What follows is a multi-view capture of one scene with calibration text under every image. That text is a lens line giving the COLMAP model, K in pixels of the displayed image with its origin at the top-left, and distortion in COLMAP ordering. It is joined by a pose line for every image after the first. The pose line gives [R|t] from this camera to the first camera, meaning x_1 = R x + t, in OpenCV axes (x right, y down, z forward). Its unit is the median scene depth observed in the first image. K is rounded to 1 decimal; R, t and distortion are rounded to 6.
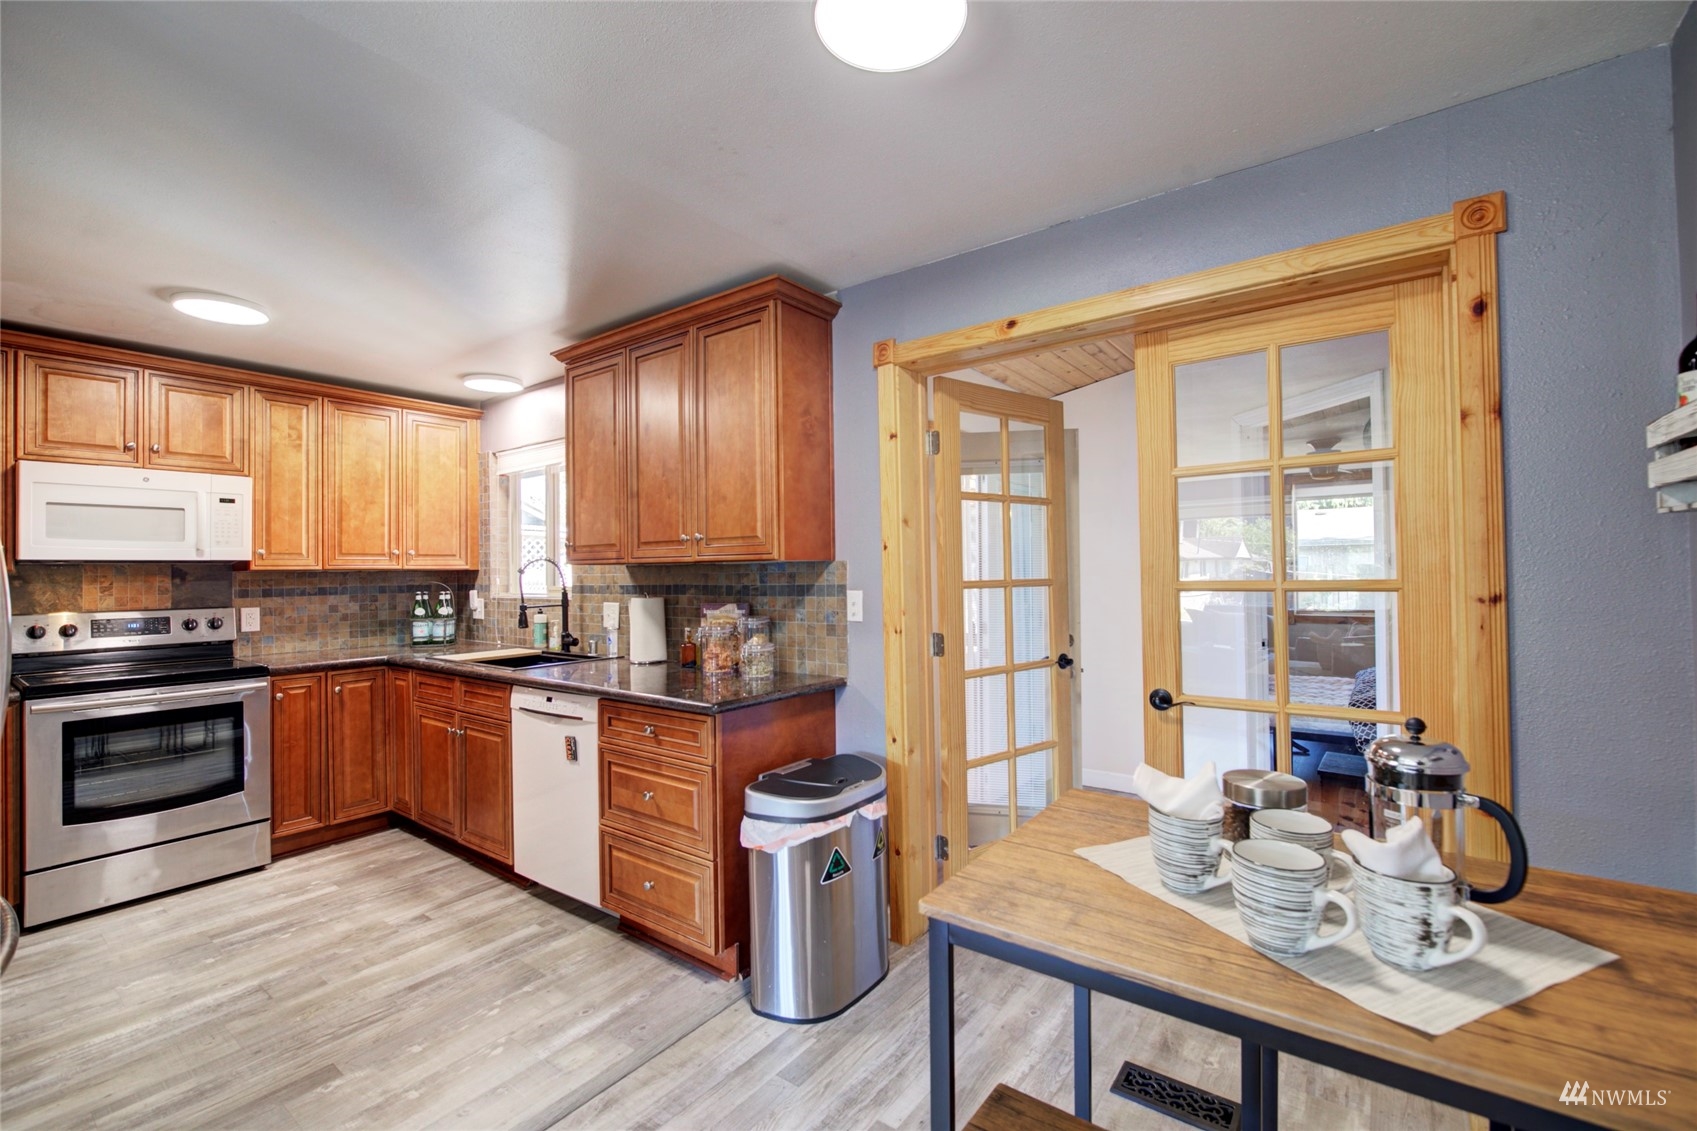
lens RADIAL K [[725.1, 0, 845.9], [0, 725.1, 561.0], [0, 0, 1]] dist [-0.013445, 0.001445]
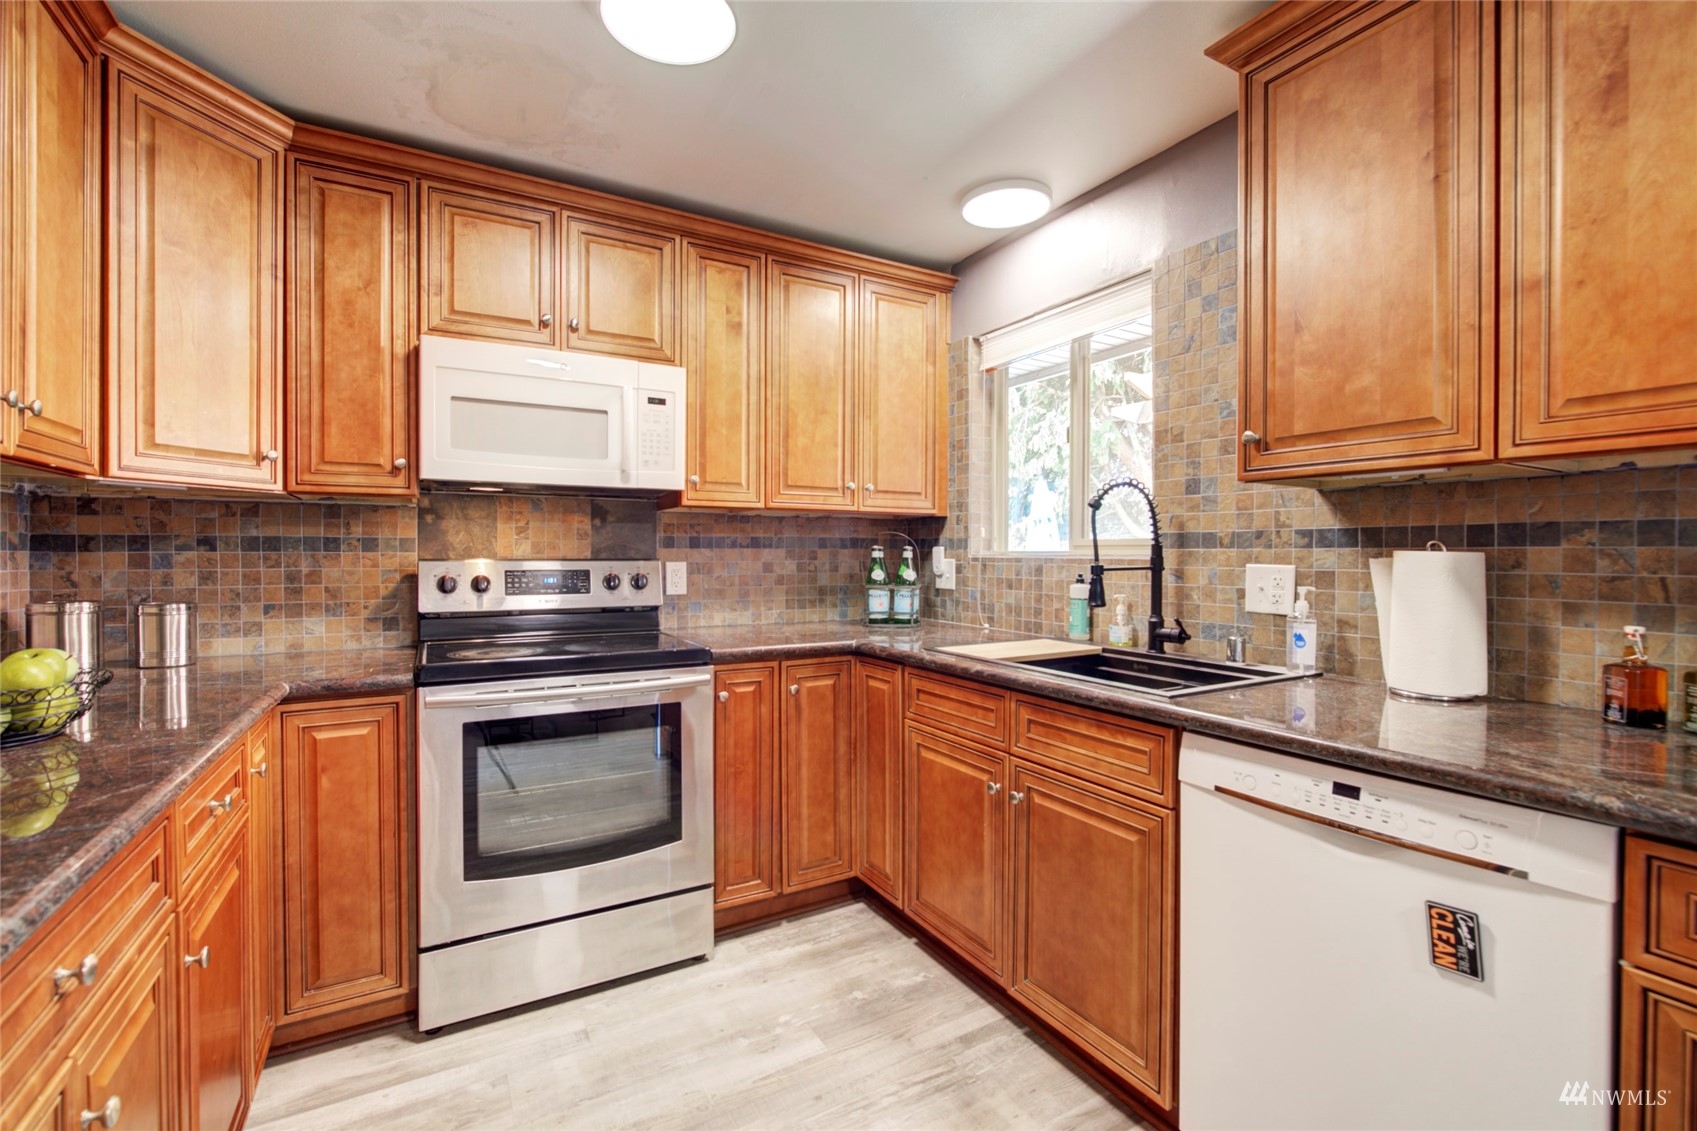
lens RADIAL K [[732.7, 0, 844.3], [0, 732.7, 560.7], [0, 0, 1]] dist [-0.013551, 0.000511]
pose [[0.916943, 0.019681, -0.398532, -0.401601], [-0.009235, 0.999562, 0.028115, 0.043917], [0.398911, -0.022100, 0.916723, 0.414113]]
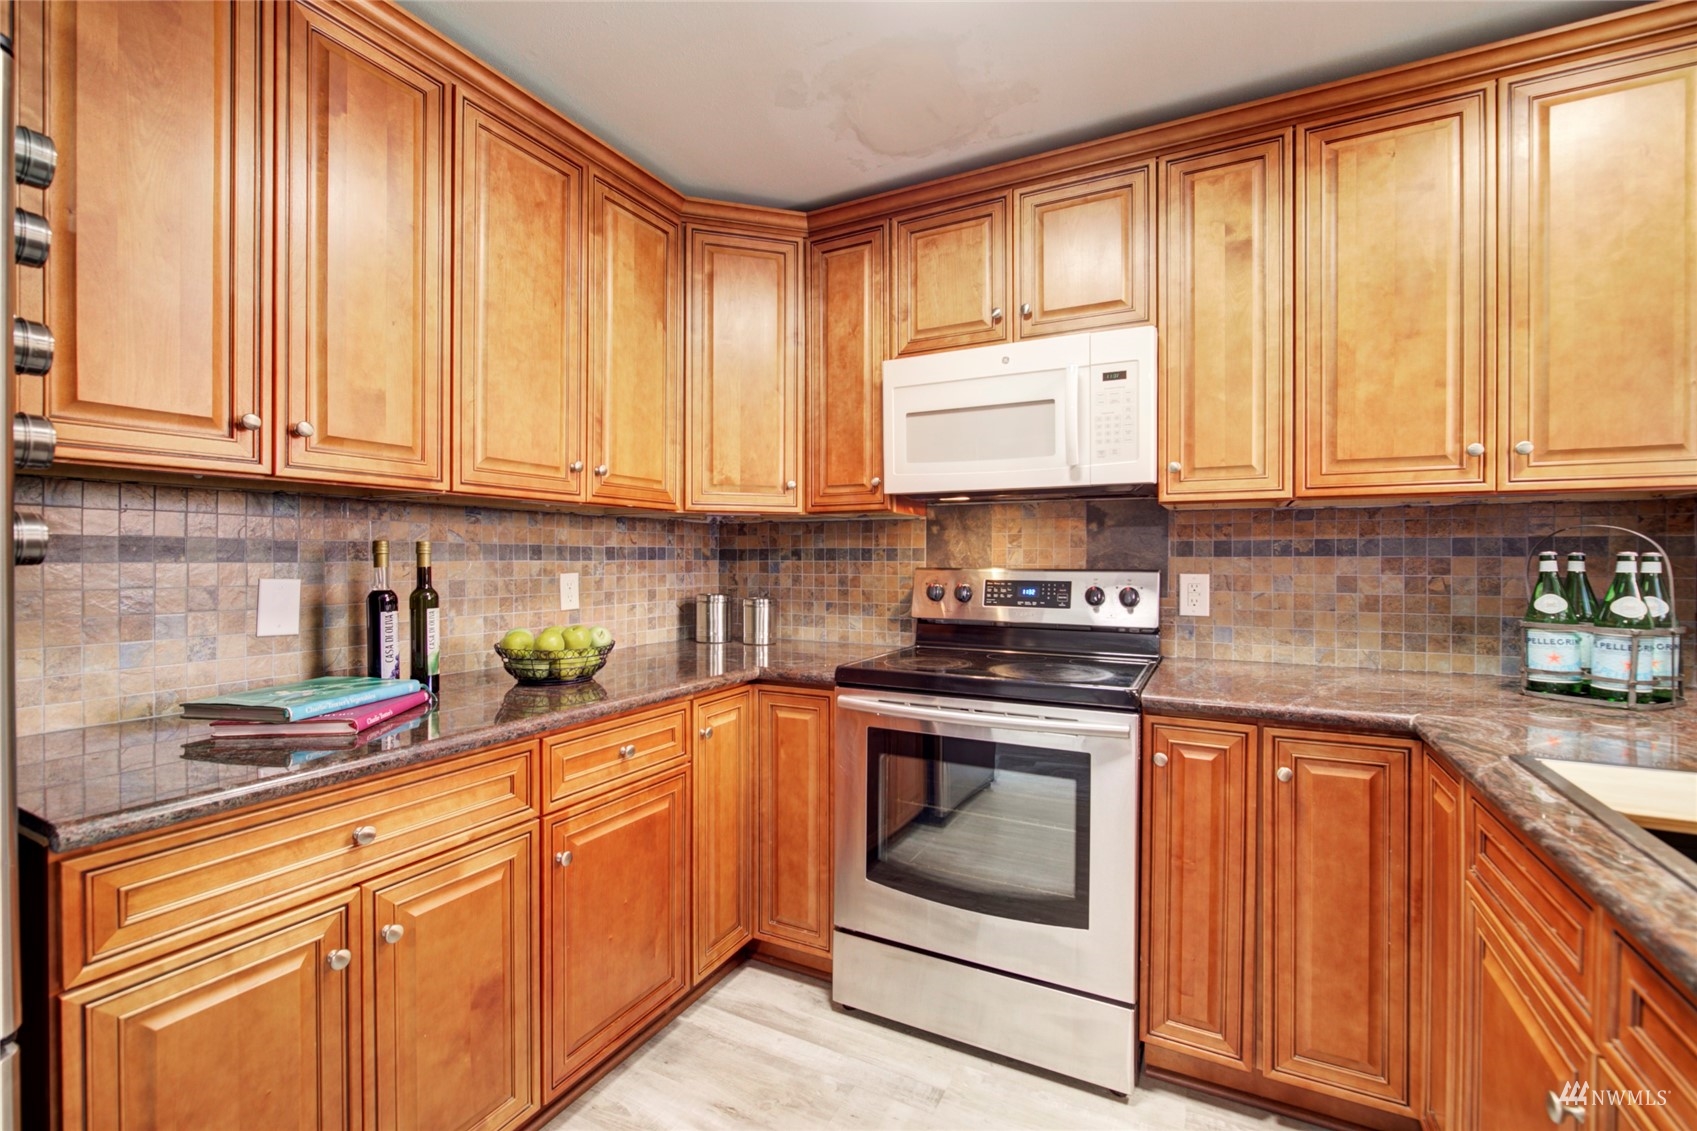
lens RADIAL K [[725.1, 0, 845.9], [0, 725.1, 561.0], [0, 0, 1]] dist [-0.013445, 0.001445]
pose [[0.163430, 0.020494, -0.986342, -0.330544], [0.011007, 0.999684, 0.022595, 0.041262], [0.986494, -0.014549, 0.163153, 0.674342]]
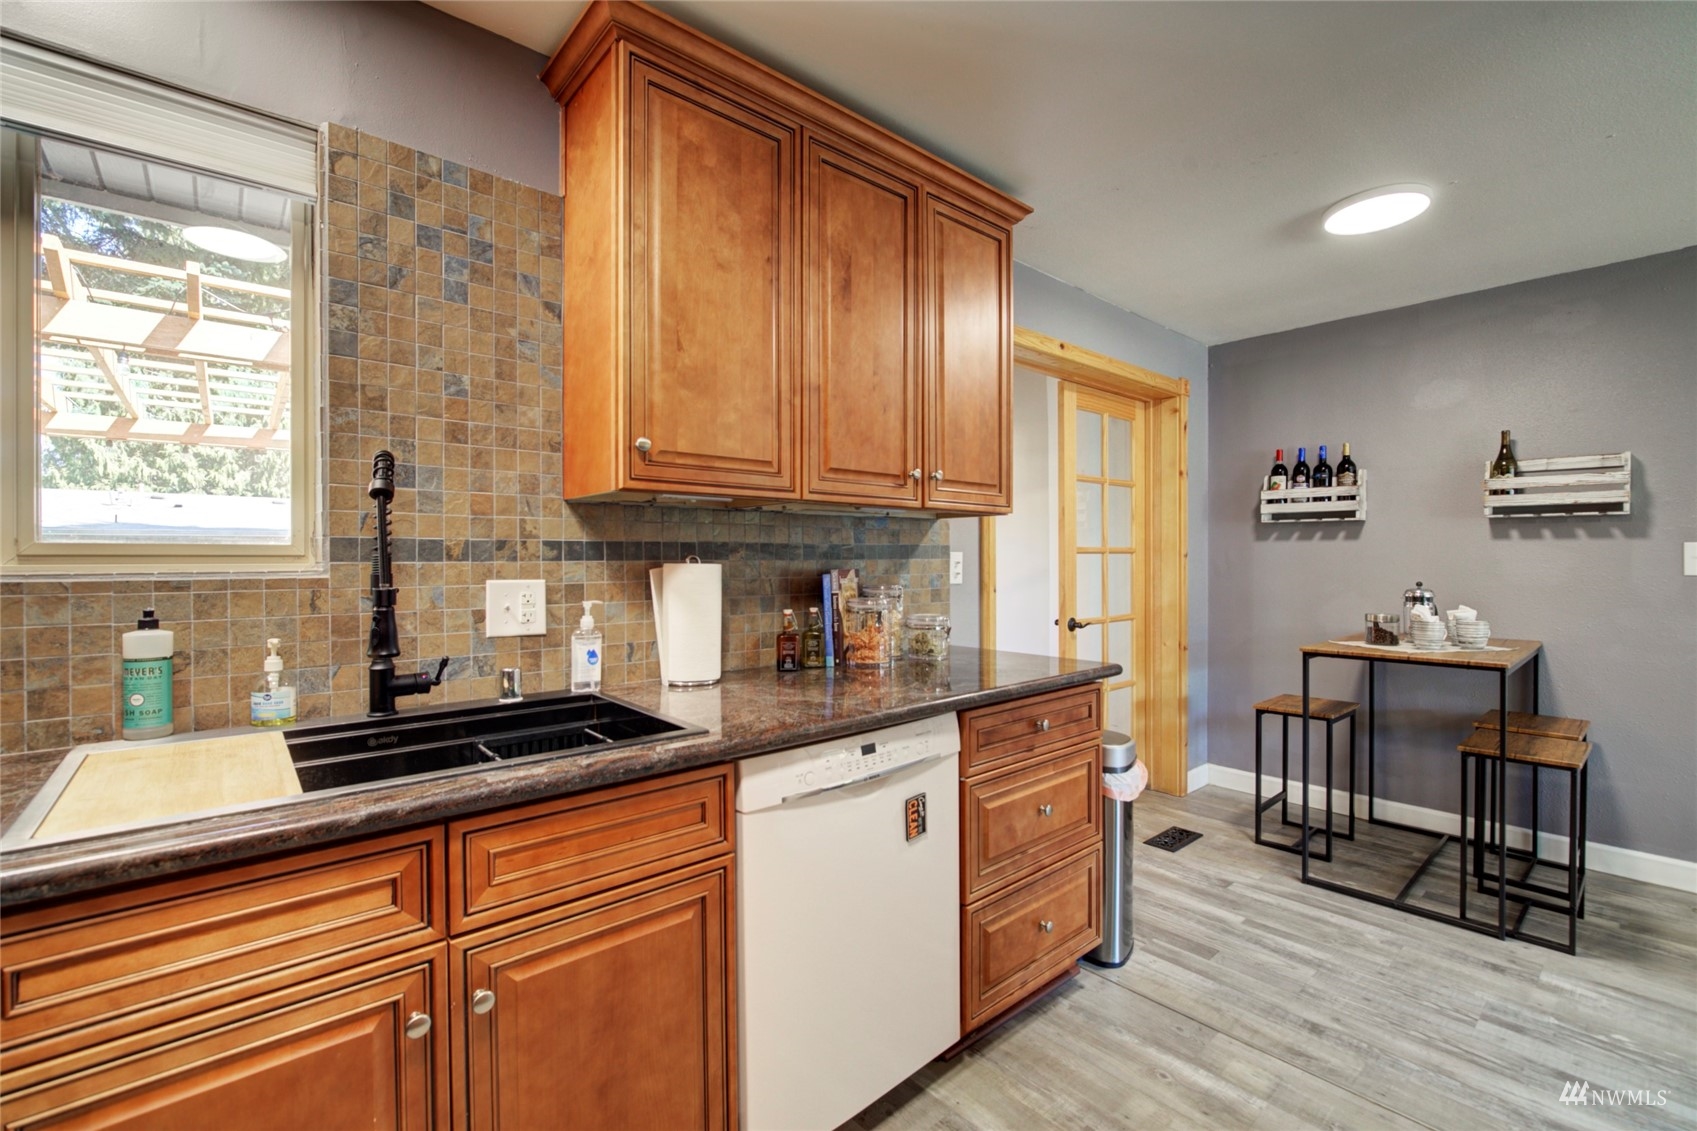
lens RADIAL K [[728.7, 0, 844.5], [0, 728.7, 561.6], [0, 0, 1]] dist [-0.014912, -0.000030]
pose [[0.211257, 0.009927, 0.977380, -0.733721], [-0.013298, 0.999885, -0.007282, 0.047916], [-0.977340, -0.011459, 0.211364, 0.718617]]
